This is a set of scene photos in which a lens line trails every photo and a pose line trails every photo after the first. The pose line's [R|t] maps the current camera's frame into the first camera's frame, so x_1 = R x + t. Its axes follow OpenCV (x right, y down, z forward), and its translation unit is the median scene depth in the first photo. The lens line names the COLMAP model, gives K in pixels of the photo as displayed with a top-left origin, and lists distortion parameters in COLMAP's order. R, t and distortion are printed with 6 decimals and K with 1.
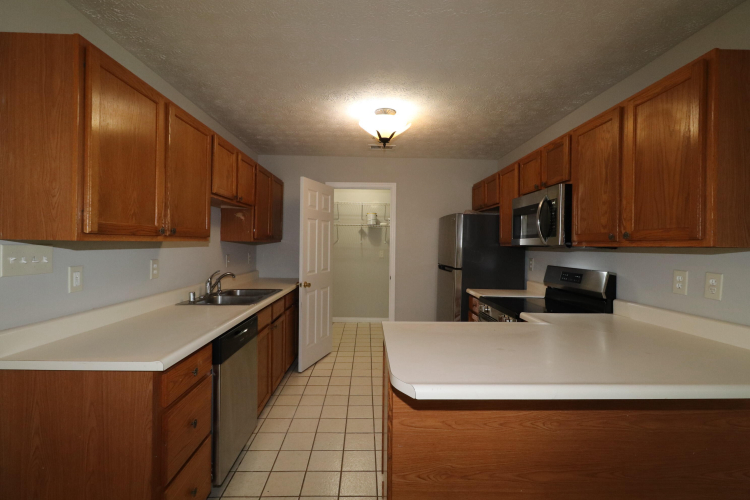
lens RADIAL K [[349.6, 0, 374.8], [0, 349.6, 244.0], [0, 0, 1]] dist [-0.000377, 0.000002]
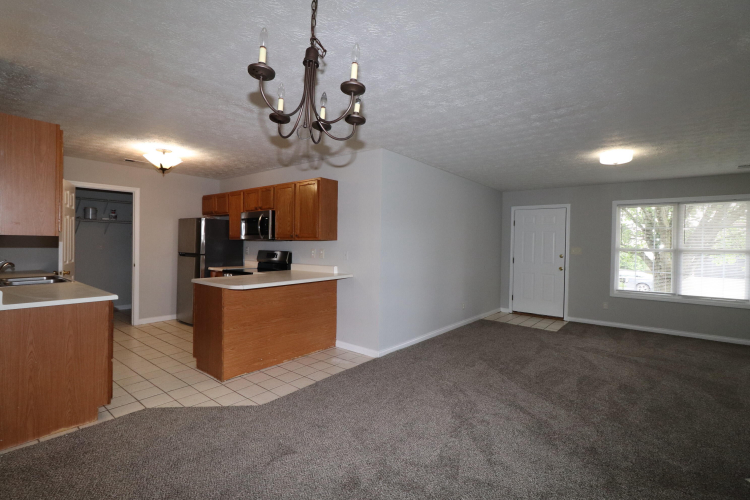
lens RADIAL K [[349.6, 0, 374.8], [0, 349.6, 244.0], [0, 0, 1]] dist [-0.000377, 0.000002]
pose [[0.641141, -0.007536, 0.767386, -0.652798], [-0.008341, 0.999824, 0.016788, -0.007478], [-0.767378, -0.017164, 0.640965, -0.801599]]
